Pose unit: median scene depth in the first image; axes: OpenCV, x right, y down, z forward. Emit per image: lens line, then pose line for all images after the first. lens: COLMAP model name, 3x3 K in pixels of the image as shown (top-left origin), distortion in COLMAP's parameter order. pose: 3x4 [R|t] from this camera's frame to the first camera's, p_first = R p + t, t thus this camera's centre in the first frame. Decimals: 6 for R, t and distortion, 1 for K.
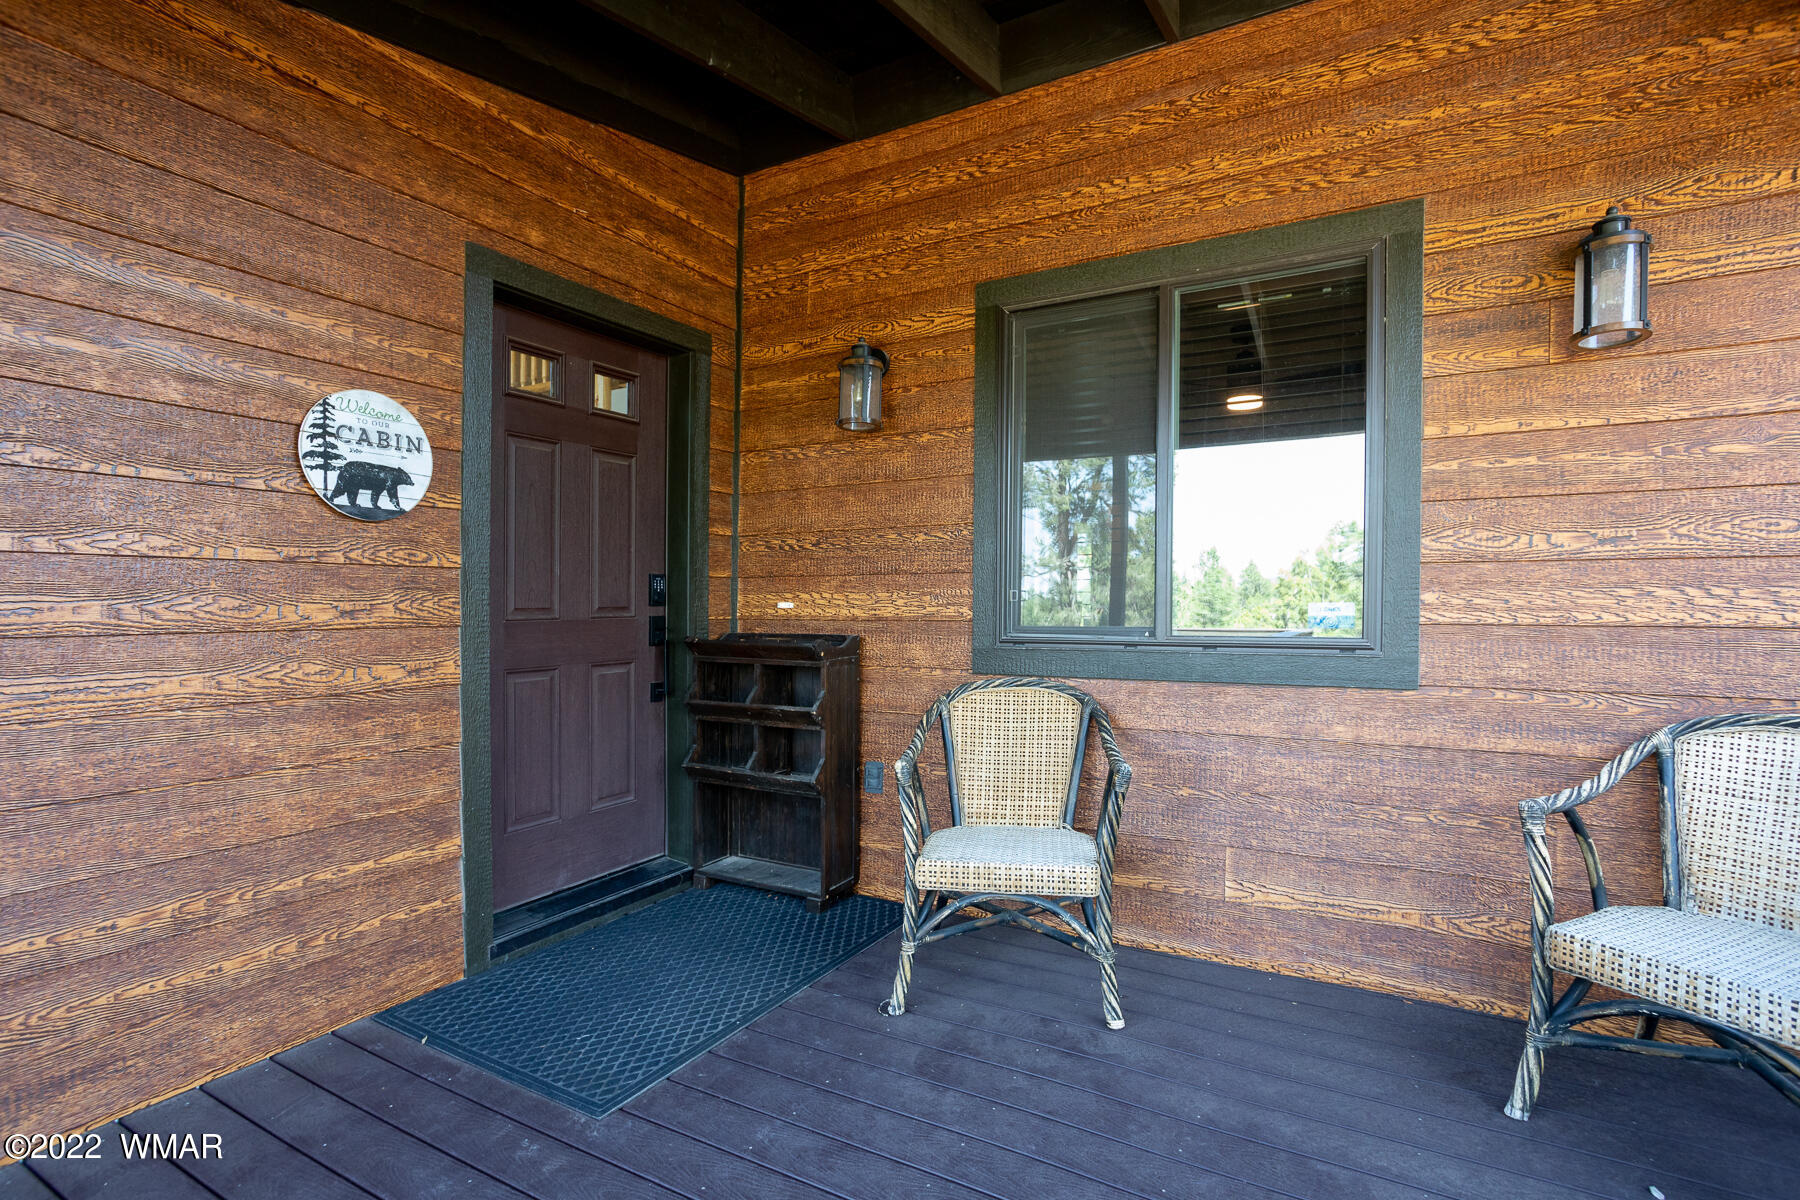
lens RADIAL K [[911.9, 0, 900.0], [0, 911.9, 600.0], [0, 0, 1]] dist [0.003409, 0.001637]
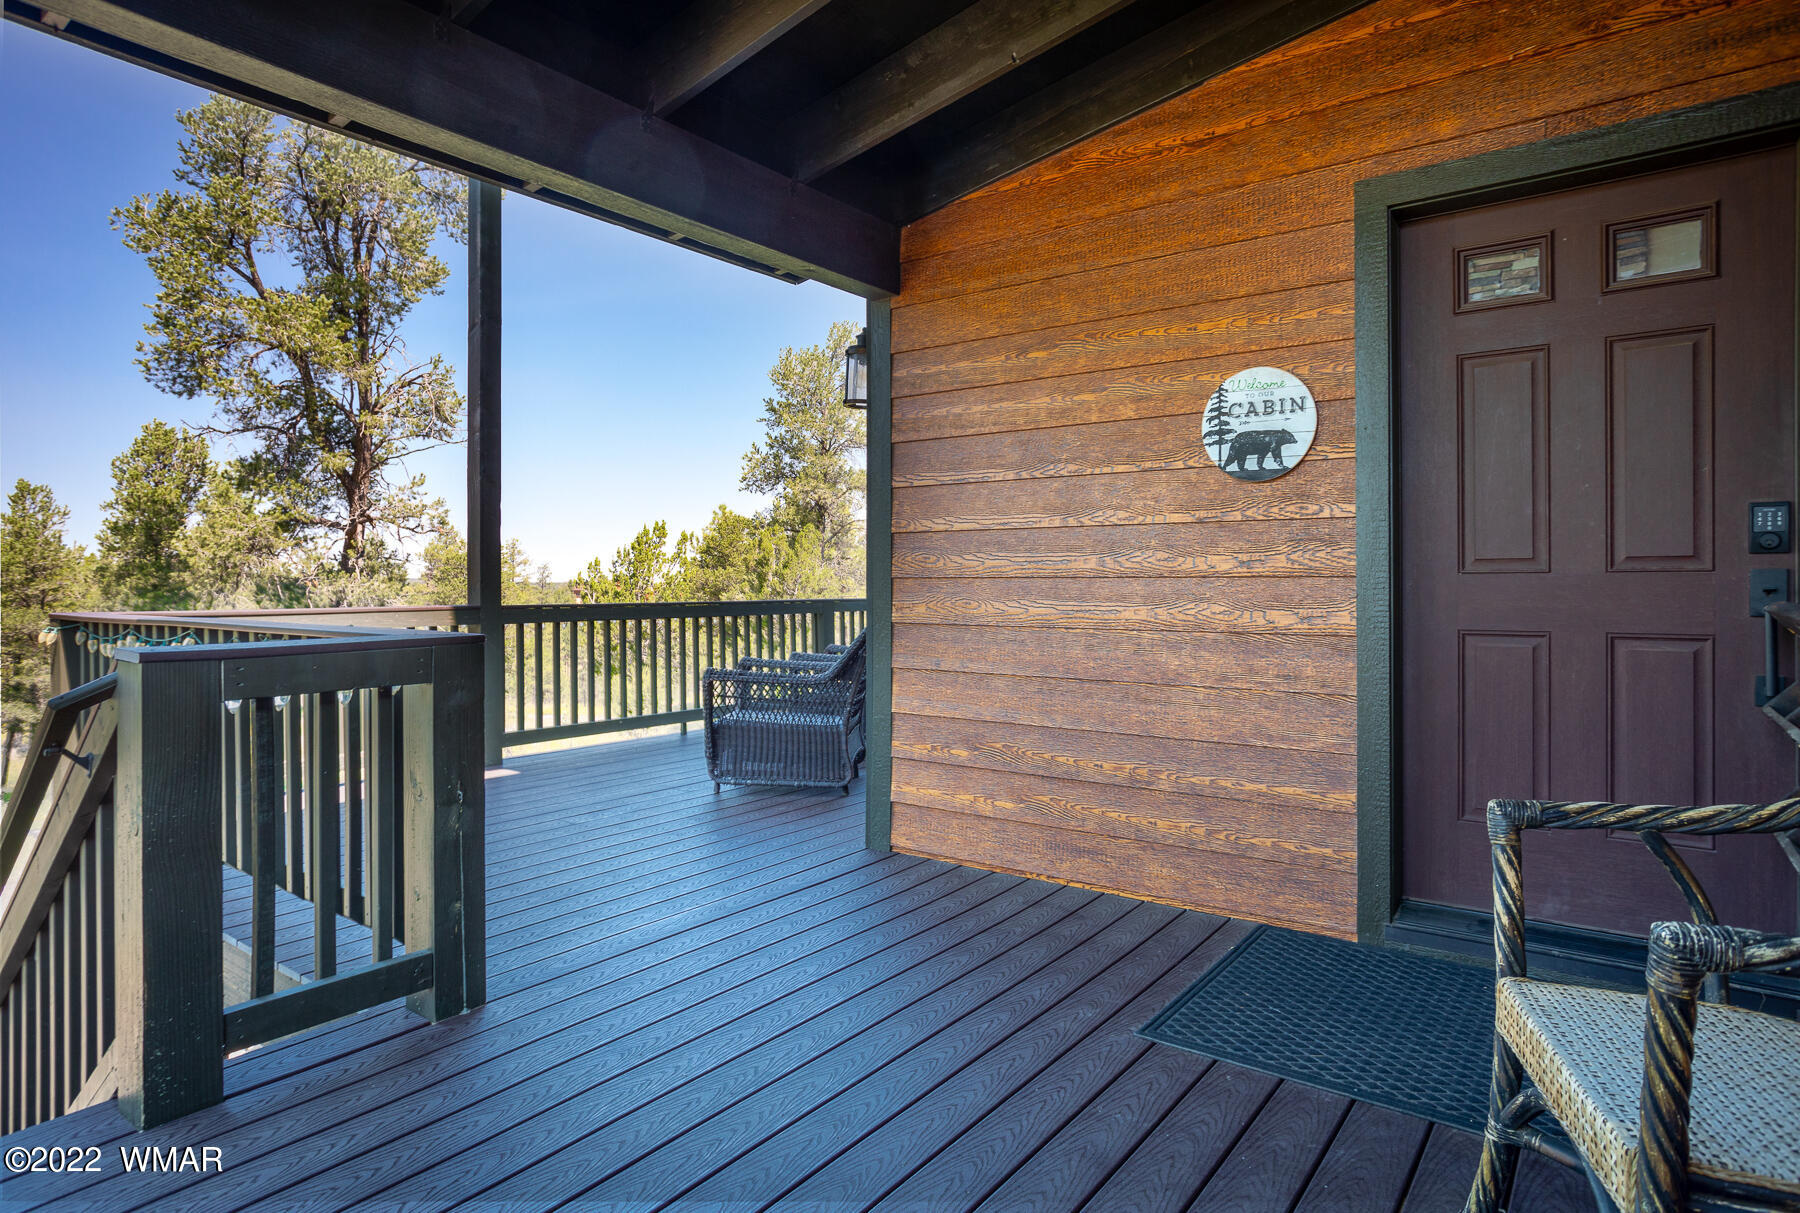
lens RADIAL K [[996.7, 0, 903.5], [0, 996.7, 561.3], [0, 0, 1]] dist [-0.003063, -0.000143]
pose [[-0.130039, -0.025850, -0.991172, 0.726445], [-0.004740, 0.999665, -0.025449, 0.047553], [0.991498, 0.001389, -0.130118, 0.755083]]
